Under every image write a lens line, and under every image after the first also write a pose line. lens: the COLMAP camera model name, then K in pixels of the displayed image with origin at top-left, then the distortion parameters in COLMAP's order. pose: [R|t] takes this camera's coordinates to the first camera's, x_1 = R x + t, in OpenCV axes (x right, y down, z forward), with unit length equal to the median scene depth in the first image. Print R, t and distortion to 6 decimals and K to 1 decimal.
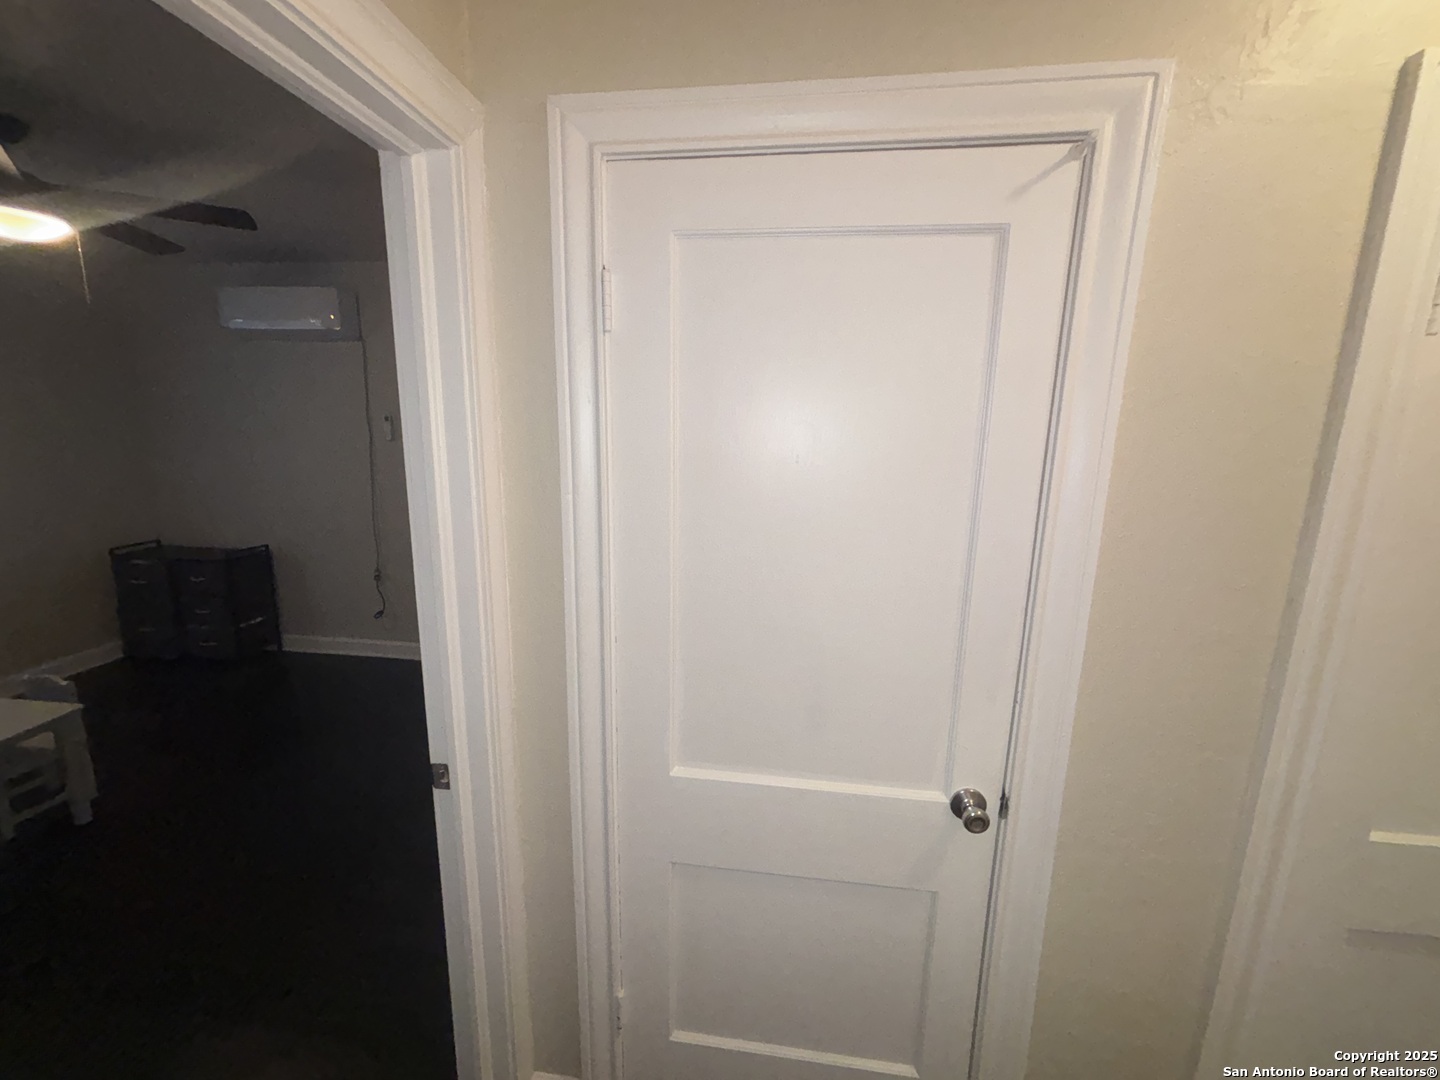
lens RADIAL K [[567.5, 0, 721.9], [0, 567.5, 534.5], [0, 0, 1]] dist [-0.011353, -0.000663]
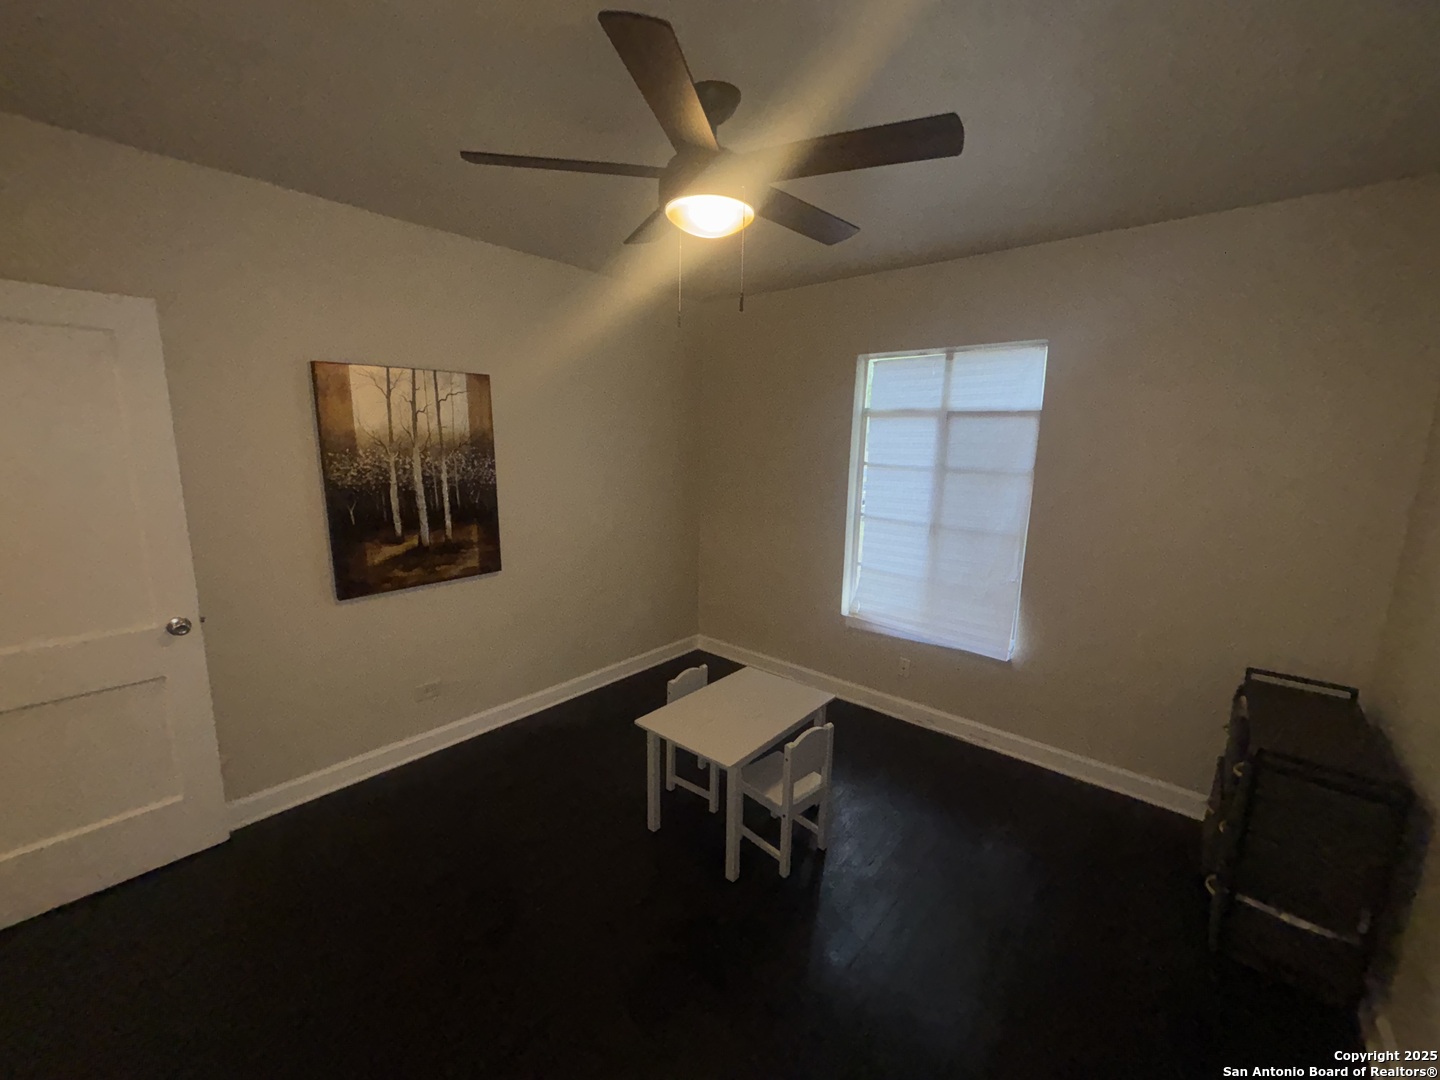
lens RADIAL K [[567.5, 0, 722.6], [0, 567.5, 546.4], [0, 0, 1]] dist [-0.011353, -0.000663]
pose [[-0.586084, 0.117855, -0.801633, -0.264763], [-0.184731, 0.943872, 0.273826, -0.163603], [0.788910, 0.308572, -0.531417, 0.822535]]
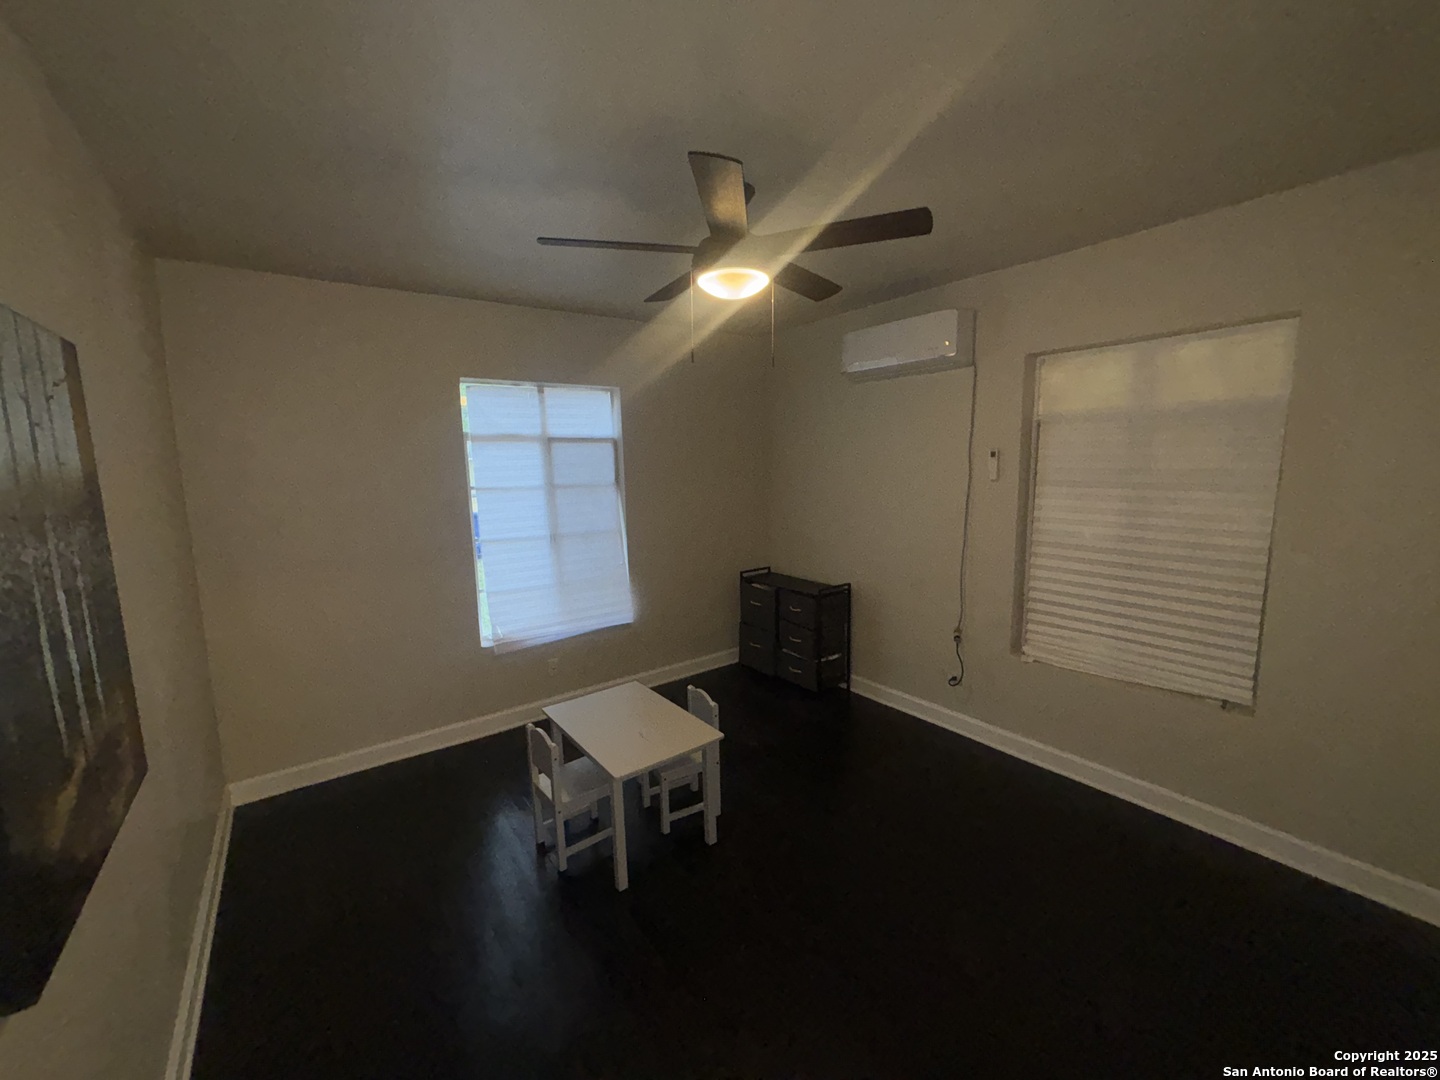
lens RADIAL K [[567.5, 0, 709.6], [0, 567.5, 542.6], [0, 0, 1]] dist [-0.011353, -0.000663]
pose [[0.654047, 0.070417, -0.753169, -0.223016], [-0.105652, 0.994402, 0.001224, -0.031295], [0.749039, 0.078773, 0.657826, 0.143879]]
